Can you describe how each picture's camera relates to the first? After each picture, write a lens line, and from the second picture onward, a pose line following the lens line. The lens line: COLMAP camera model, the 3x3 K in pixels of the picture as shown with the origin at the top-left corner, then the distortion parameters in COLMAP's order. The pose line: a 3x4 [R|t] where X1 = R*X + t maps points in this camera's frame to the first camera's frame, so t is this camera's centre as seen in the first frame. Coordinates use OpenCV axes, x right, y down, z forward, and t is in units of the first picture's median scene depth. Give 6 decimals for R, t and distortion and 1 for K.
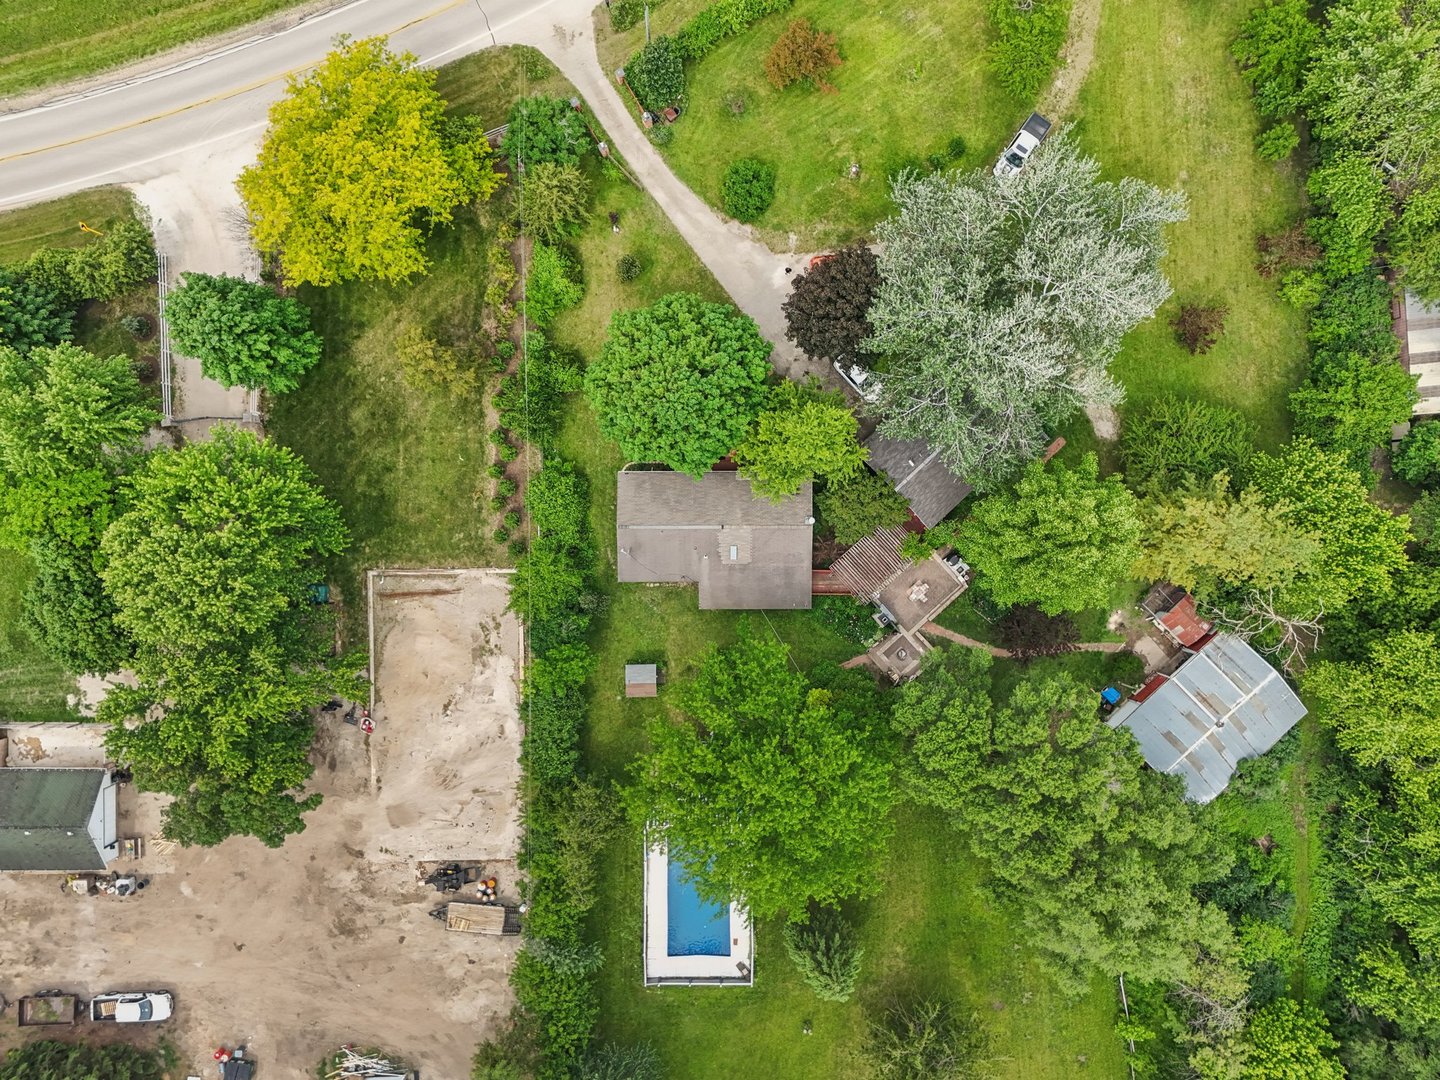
lens RADIAL K [[1009.6, 0, 726.6], [0, 1009.6, 534.0], [0, 0, 1]] dist [-0.008487, -0.009932]
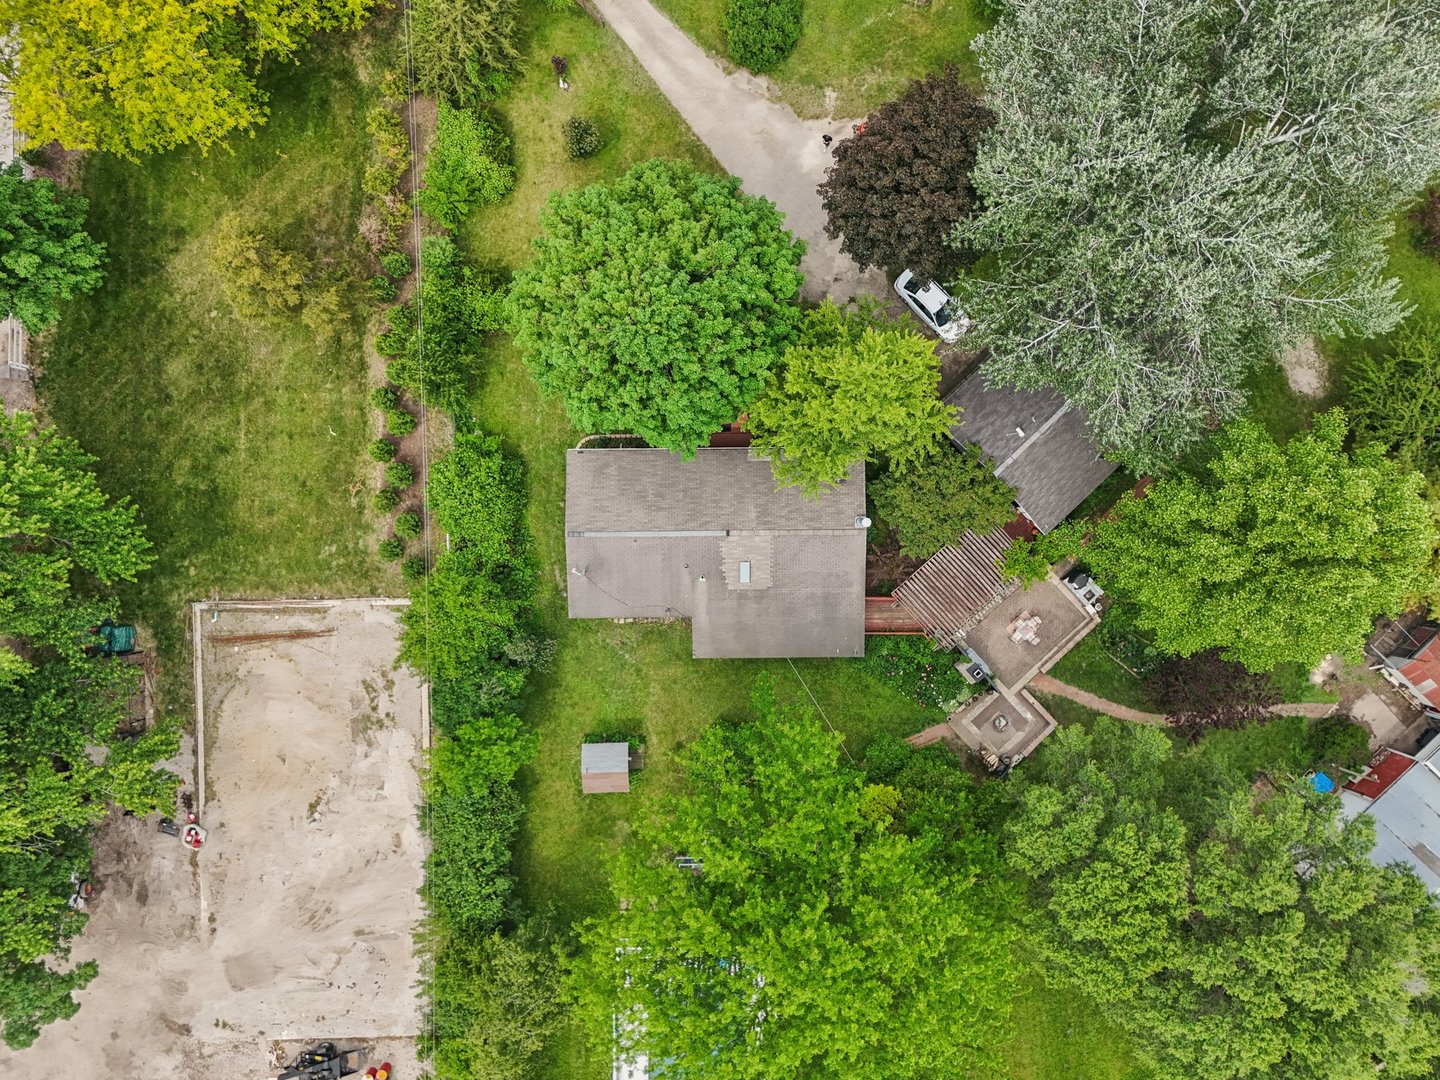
lens RADIAL K [[1009.6, 0, 713.0], [0, 1009.6, 550.6], [0, 0, 1]] dist [-0.008487, -0.009932]
pose [[0.999831, -0.006931, -0.017042, -0.002555], [0.007259, 0.999788, 0.019248, -0.008358], [0.016905, -0.019369, 0.999669, 0.352880]]
